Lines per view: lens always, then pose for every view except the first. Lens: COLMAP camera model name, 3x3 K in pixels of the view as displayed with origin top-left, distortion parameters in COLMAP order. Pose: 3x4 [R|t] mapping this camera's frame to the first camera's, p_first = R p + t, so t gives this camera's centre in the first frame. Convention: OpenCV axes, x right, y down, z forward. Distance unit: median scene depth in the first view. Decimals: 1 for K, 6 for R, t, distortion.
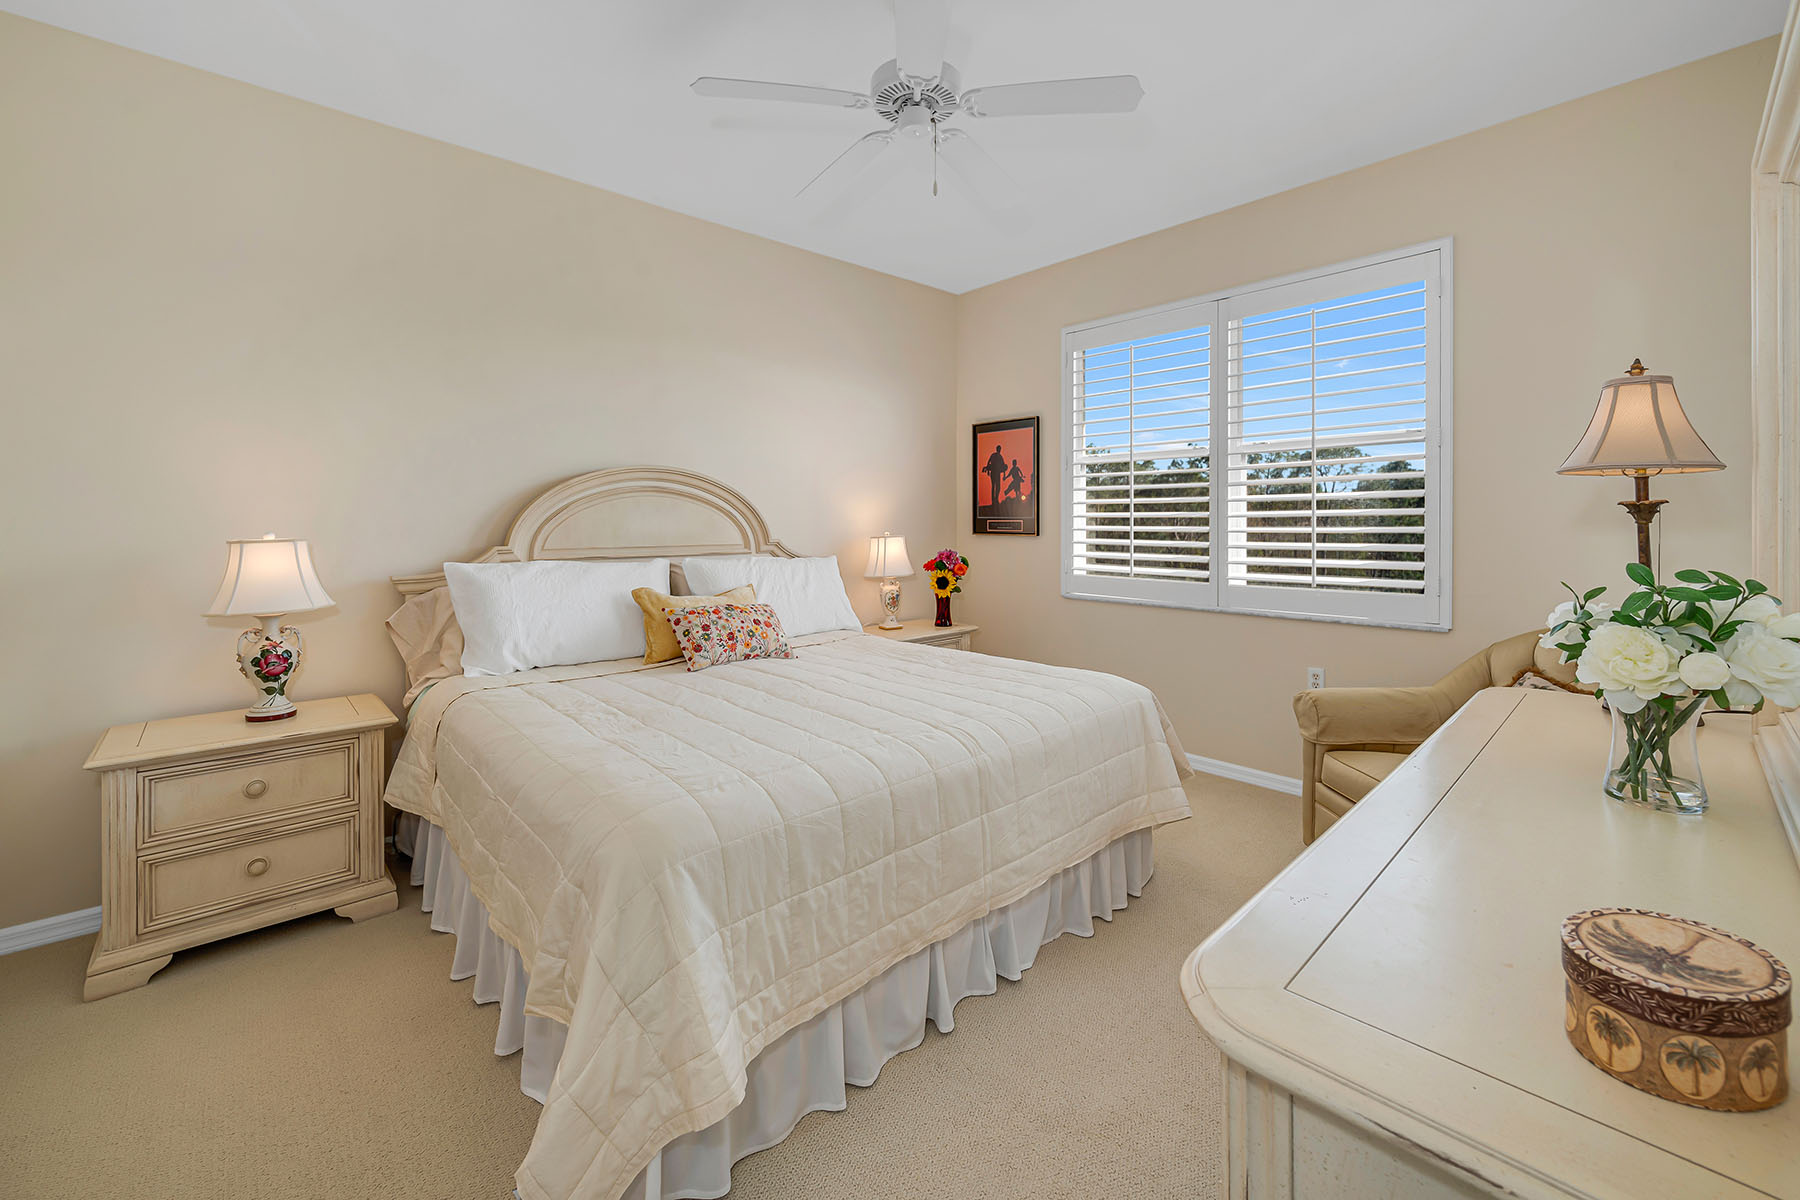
lens RADIAL K [[719.2, 0, 903.5], [0, 719.2, 556.7], [0, 0, 1]] dist [0.000594, 0.000177]
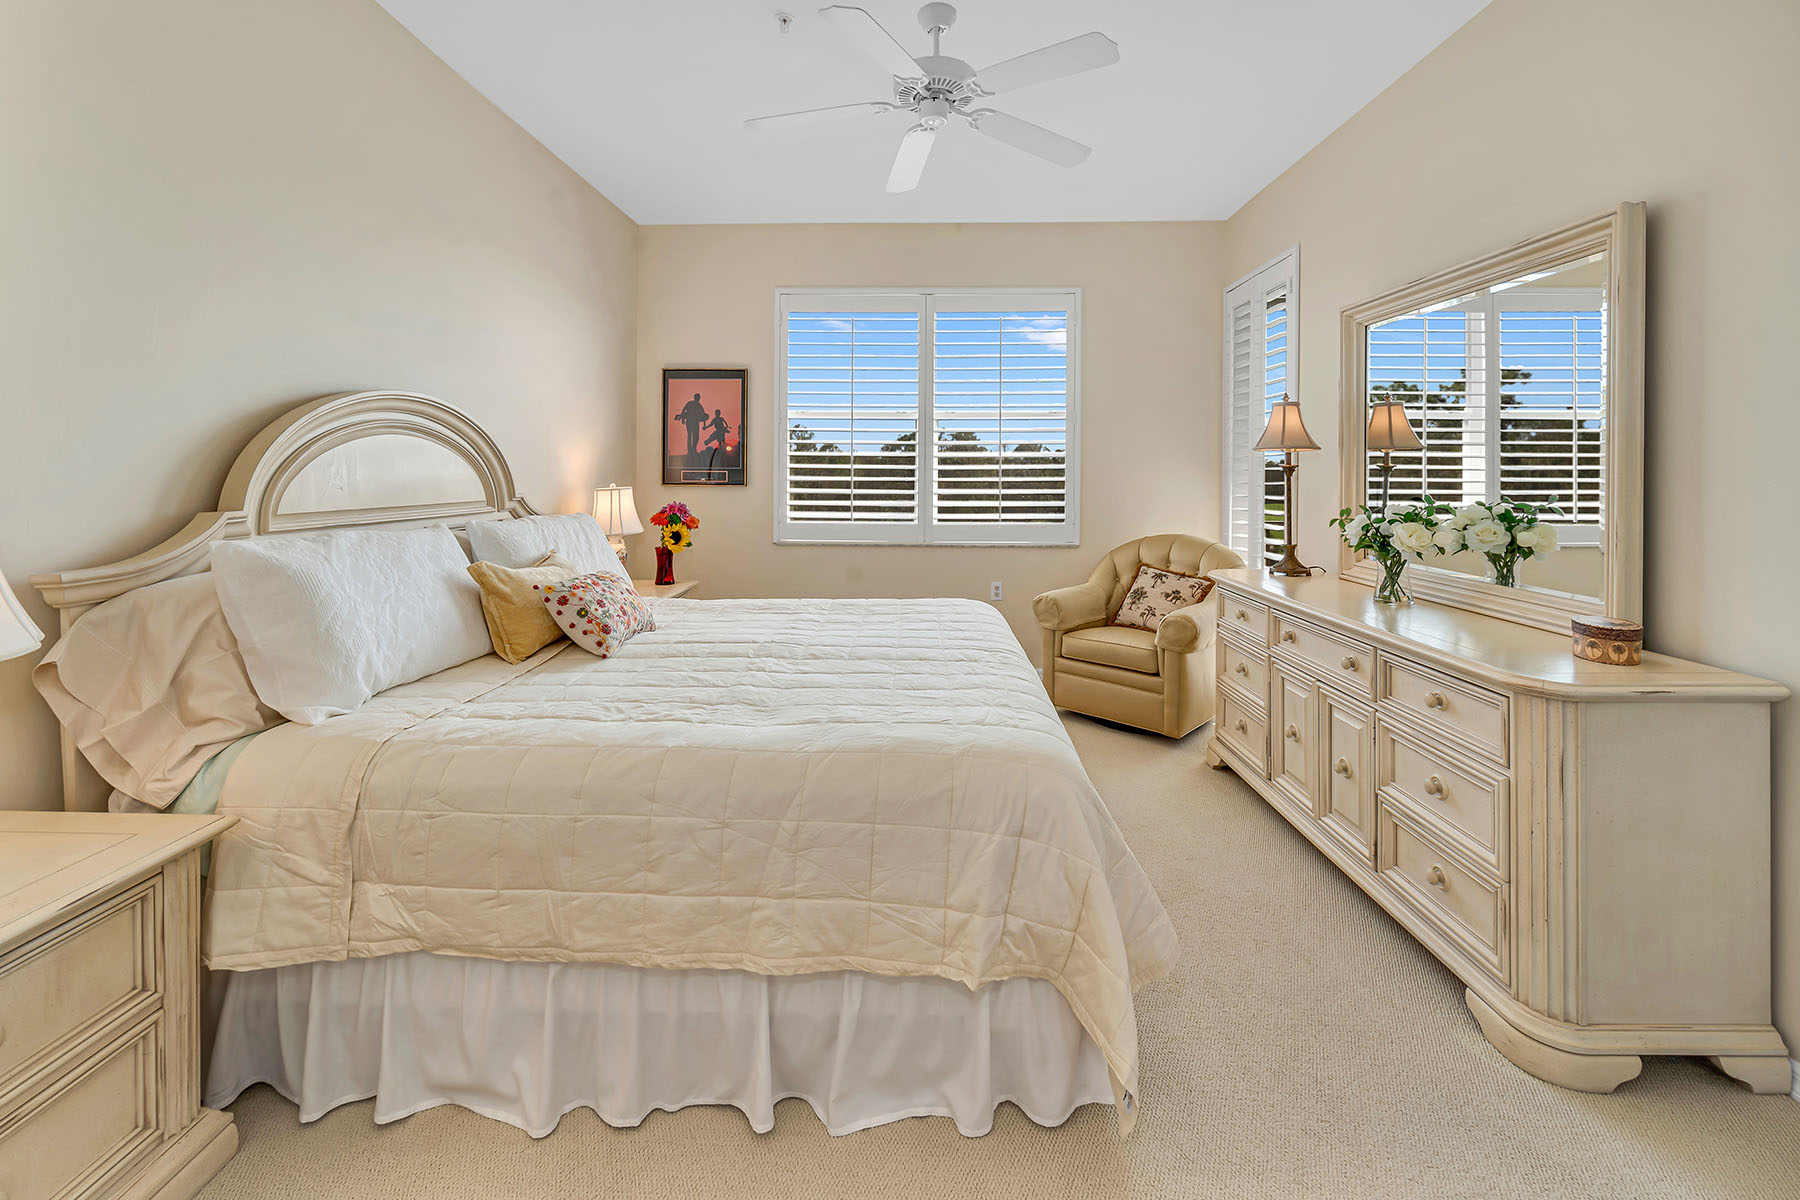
lens RADIAL K [[731.9, 0, 897.0], [0, 731.9, 503.4], [0, 0, 1]] dist [-0.001749, -0.000017]
pose [[0.709607, -0.026671, 0.704093, -0.414573], [0.029465, 0.999532, 0.008167, -0.007252], [-0.703981, 0.014950, 0.710061, 0.121251]]
